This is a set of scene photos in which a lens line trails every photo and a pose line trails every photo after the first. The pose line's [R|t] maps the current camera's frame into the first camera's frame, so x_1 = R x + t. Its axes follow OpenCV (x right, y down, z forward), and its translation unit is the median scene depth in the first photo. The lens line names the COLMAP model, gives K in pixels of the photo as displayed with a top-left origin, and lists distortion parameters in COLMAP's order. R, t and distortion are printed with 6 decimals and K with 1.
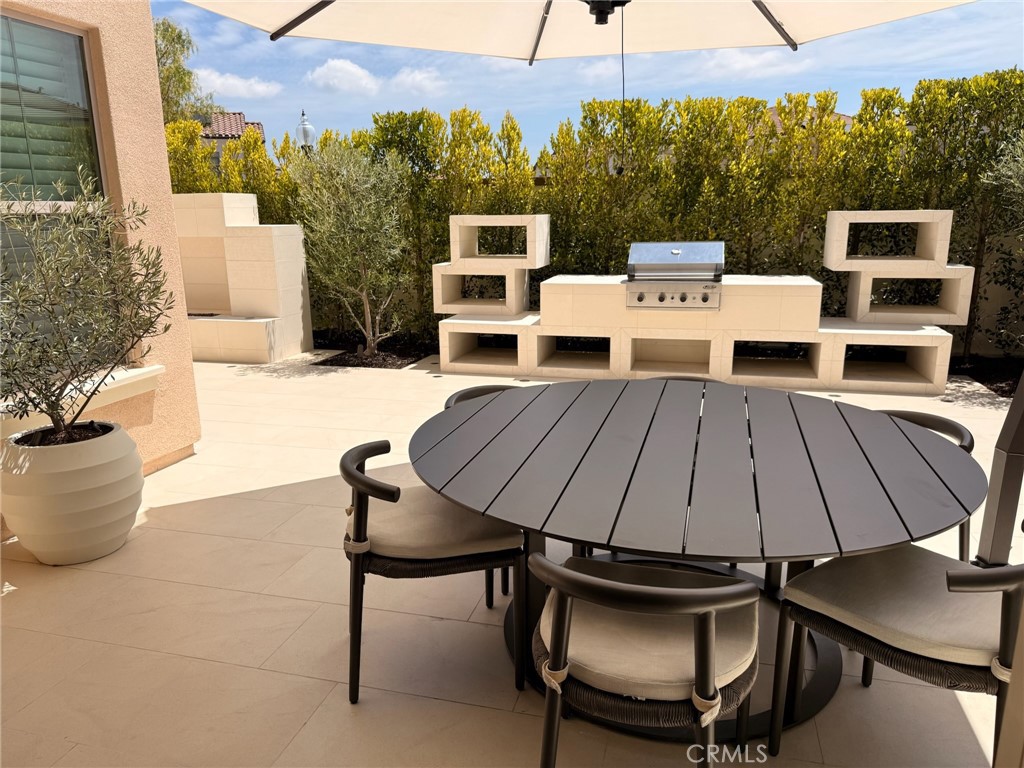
lens RADIAL K [[719.1, 0, 512.0], [0, 719.1, 384.0], [0, 0, 1]] dist [0.101159, -0.144132]
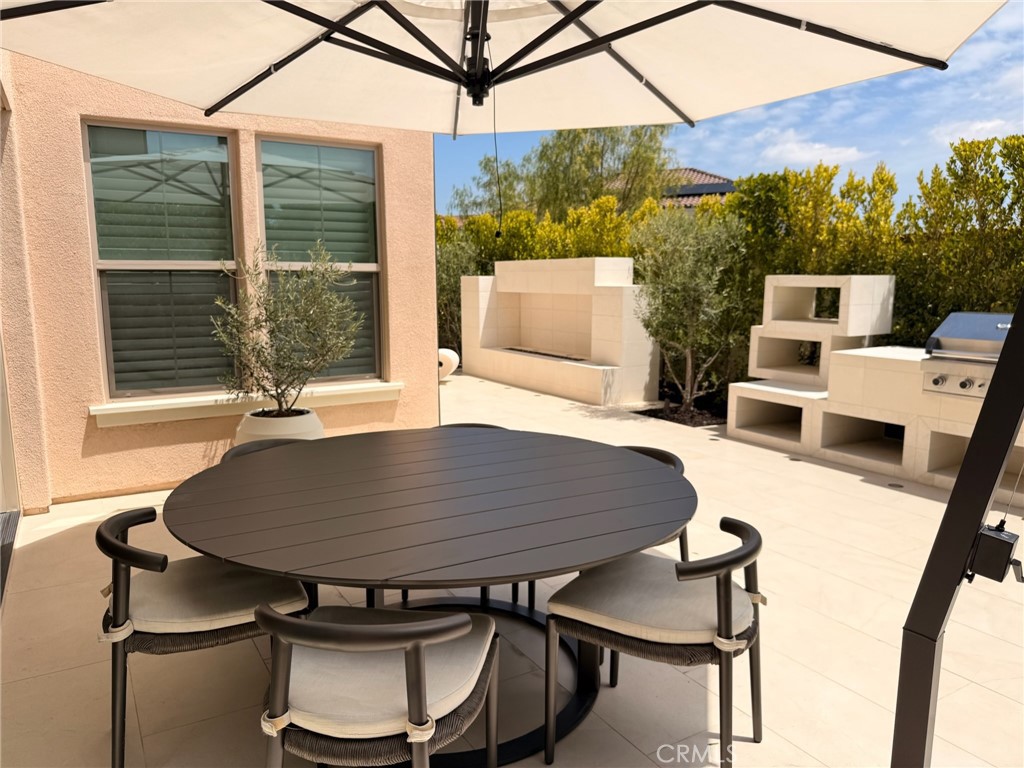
lens RADIAL K [[719.1, 0, 512.0], [0, 719.1, 384.0], [0, 0, 1]] dist [0.101159, -0.144132]
pose [[0.713956, 0.112435, -0.691105, 0.343266], [-0.169553, 0.985409, -0.014844, -0.022065], [0.679352, 0.127777, 0.722602, 0.100587]]
